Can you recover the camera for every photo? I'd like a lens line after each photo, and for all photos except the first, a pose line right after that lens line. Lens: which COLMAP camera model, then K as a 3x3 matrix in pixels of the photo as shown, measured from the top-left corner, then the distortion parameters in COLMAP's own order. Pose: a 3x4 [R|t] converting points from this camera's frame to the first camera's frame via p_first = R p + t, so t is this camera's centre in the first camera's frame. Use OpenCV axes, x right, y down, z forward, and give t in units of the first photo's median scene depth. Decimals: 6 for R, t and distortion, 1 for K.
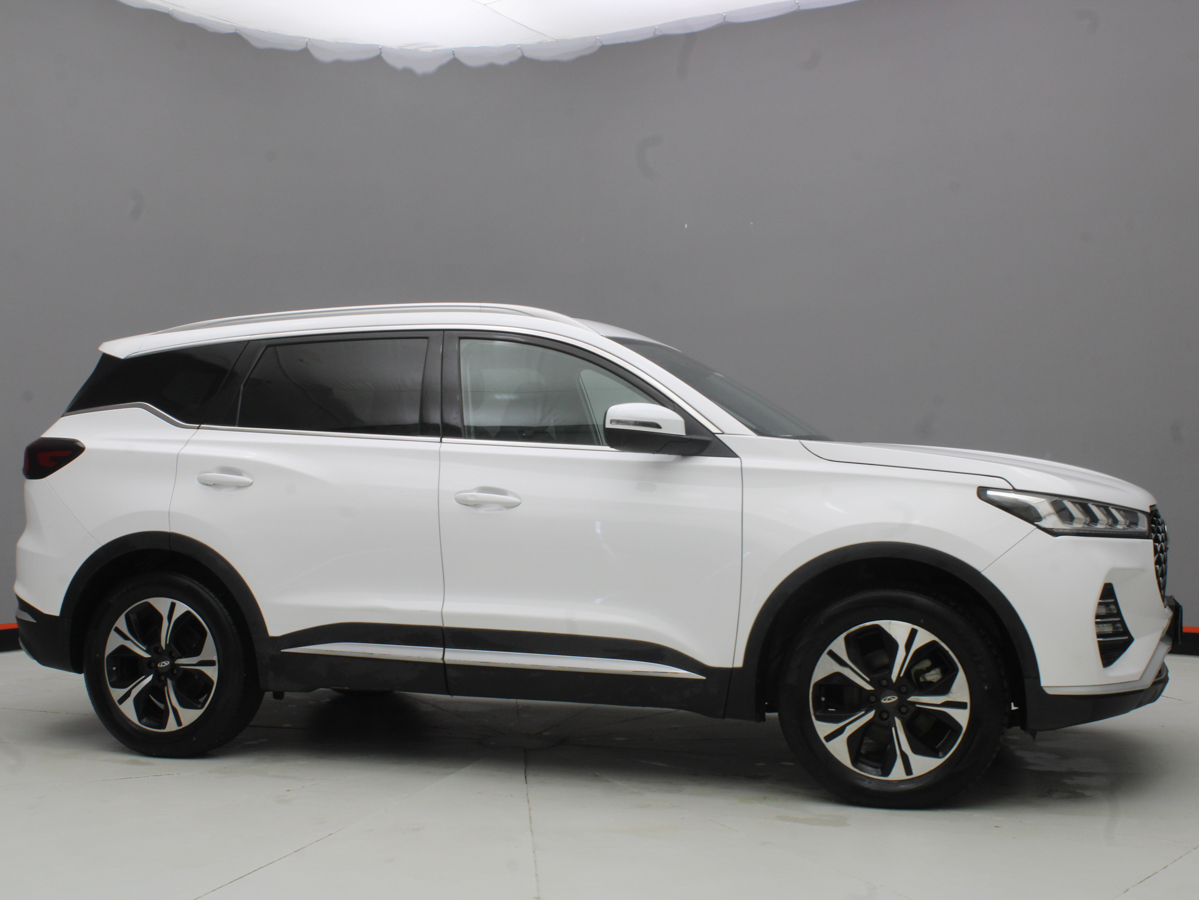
lens RADIAL K [[1444.6, 0, 605.6], [0, 1444.6, 457.8], [0, 0, 1]] dist [-0.100580, 0.000000]
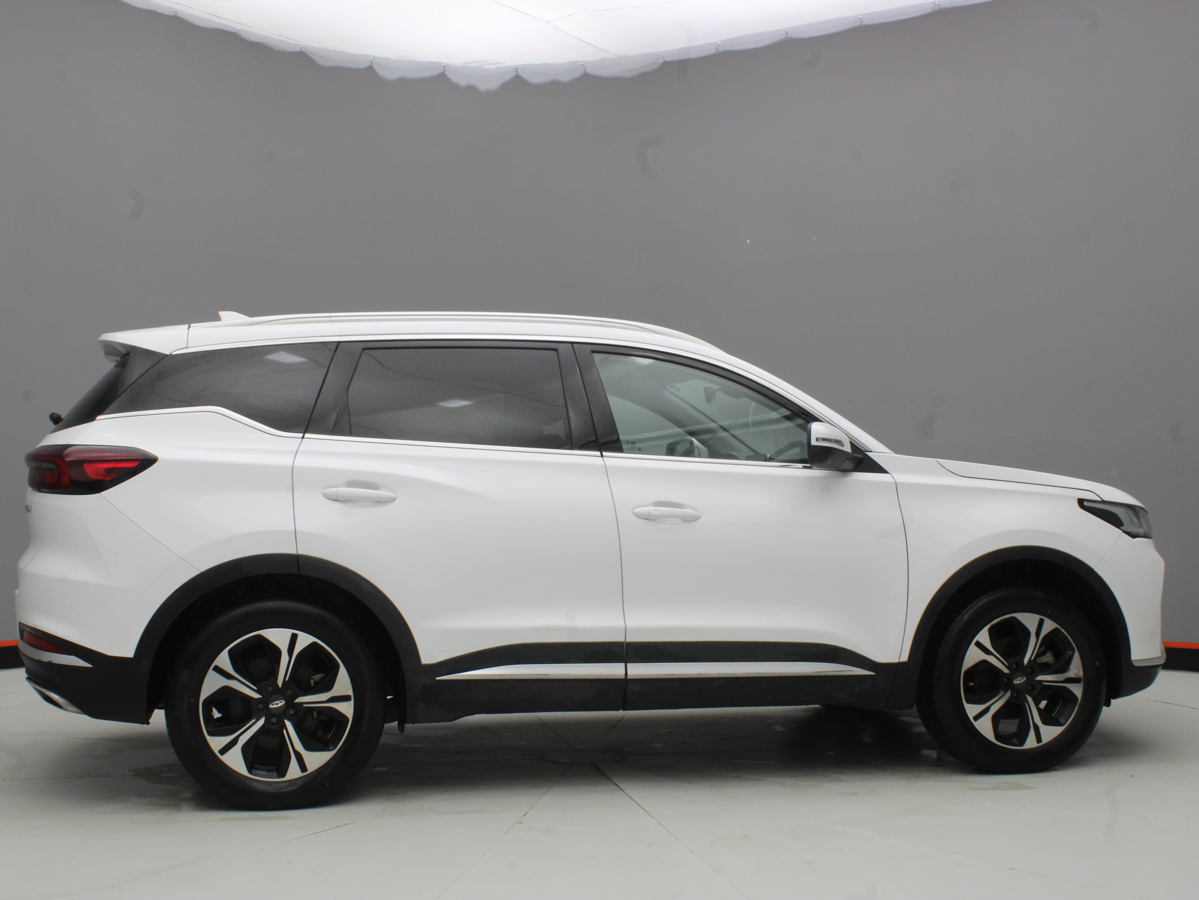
lens RADIAL K [[1444.6, 0, 604.4], [0, 1444.6, 446.8], [0, 0, 1]] dist [-0.100580, 0.000000]
pose [[0.868064, 0.011942, 0.496308, -0.618141], [-0.006572, 0.999899, -0.012565, -0.005022], [-0.496408, 0.007646, 0.868055, 0.139754]]
